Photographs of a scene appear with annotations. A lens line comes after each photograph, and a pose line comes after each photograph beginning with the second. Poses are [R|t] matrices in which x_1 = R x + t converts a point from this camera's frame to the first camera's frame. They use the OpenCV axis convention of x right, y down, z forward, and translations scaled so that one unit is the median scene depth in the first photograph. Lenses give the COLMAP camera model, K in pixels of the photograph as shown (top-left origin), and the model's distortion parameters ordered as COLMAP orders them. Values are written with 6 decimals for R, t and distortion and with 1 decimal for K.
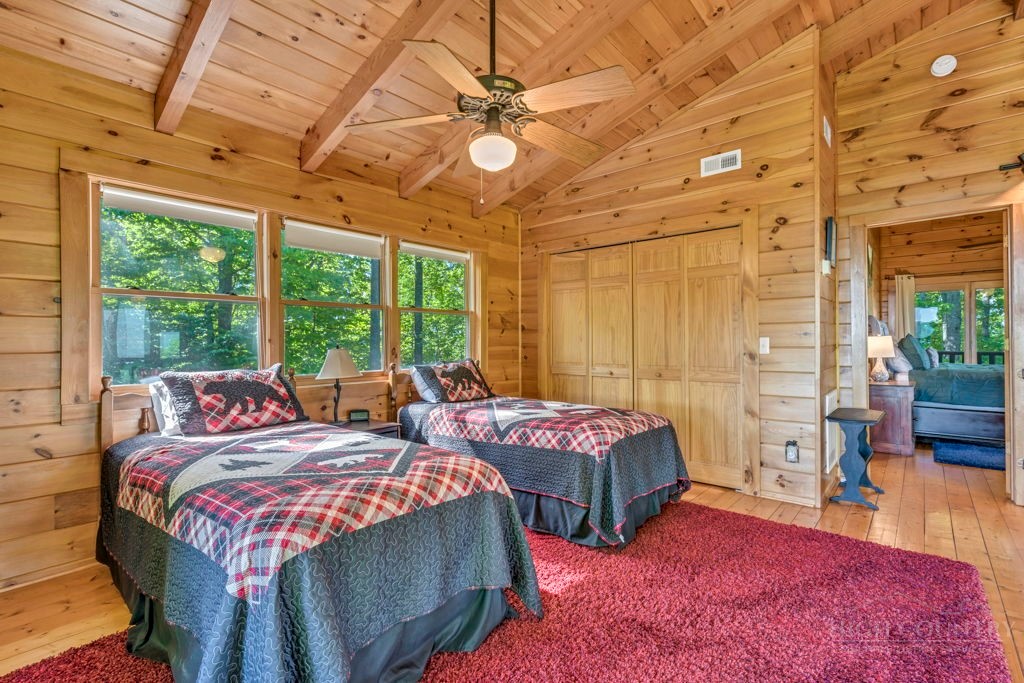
lens RADIAL K [[468.5, 0, 512.2], [0, 468.5, 336.2], [0, 0, 1]] dist [-0.000719, -0.000410]
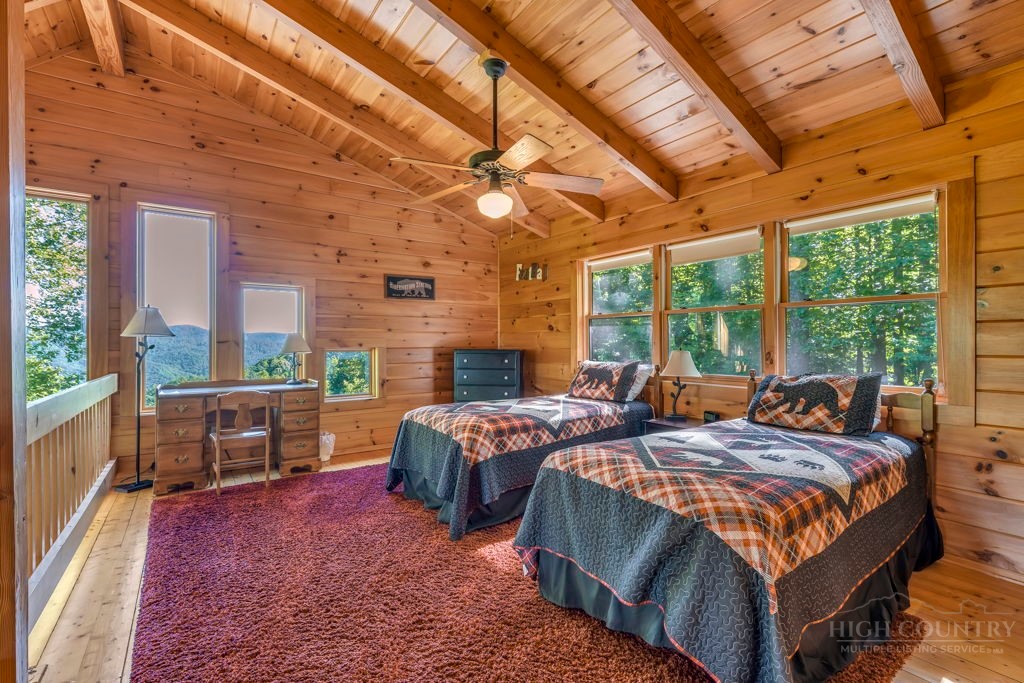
lens RADIAL K [[468.5, 0, 512.2], [0, 468.5, 336.2], [0, 0, 1]] dist [-0.000719, -0.000410]
pose [[-0.246205, -0.012295, -0.969140, 0.792676], [0.005033, 0.999890, -0.013964, 0.005566], [0.969205, -0.008316, -0.246116, 0.868364]]
